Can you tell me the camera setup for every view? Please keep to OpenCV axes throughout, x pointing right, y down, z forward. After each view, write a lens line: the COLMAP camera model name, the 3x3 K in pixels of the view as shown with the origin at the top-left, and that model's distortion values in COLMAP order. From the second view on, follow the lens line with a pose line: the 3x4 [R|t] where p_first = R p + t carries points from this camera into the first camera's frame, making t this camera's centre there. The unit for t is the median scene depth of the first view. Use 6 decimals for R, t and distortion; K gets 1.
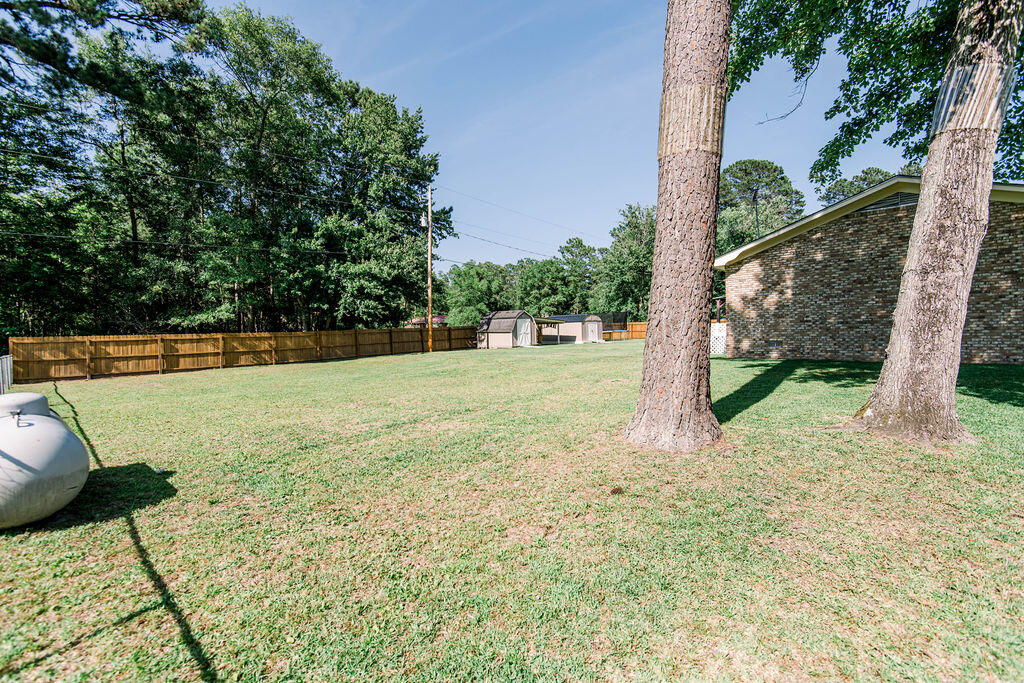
lens RADIAL K [[466.1, 0, 508.1], [0, 466.1, 346.2], [0, 0, 1]] dist [0.024177, -0.008523]
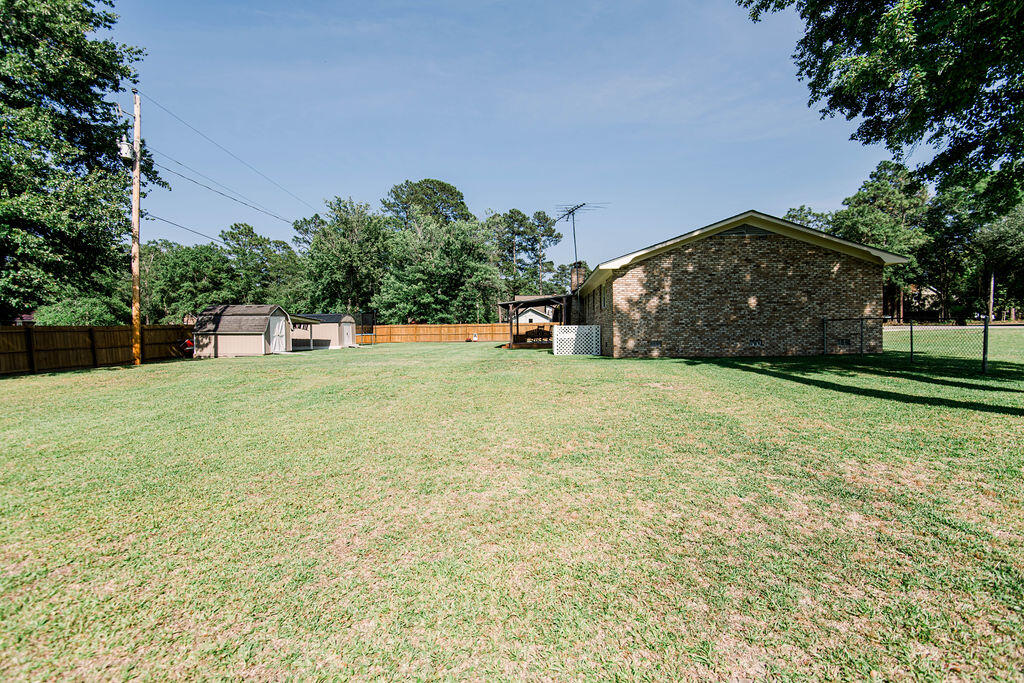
lens RADIAL K [[466.1, 0, 510.9], [0, 466.1, 337.7], [0, 0, 1]] dist [0.024177, -0.008523]
pose [[0.739004, 0.003135, 0.673694, -0.196585], [0.018382, 0.999523, -0.024816, 0.001074], [-0.673451, 0.030723, 0.738593, 0.192486]]
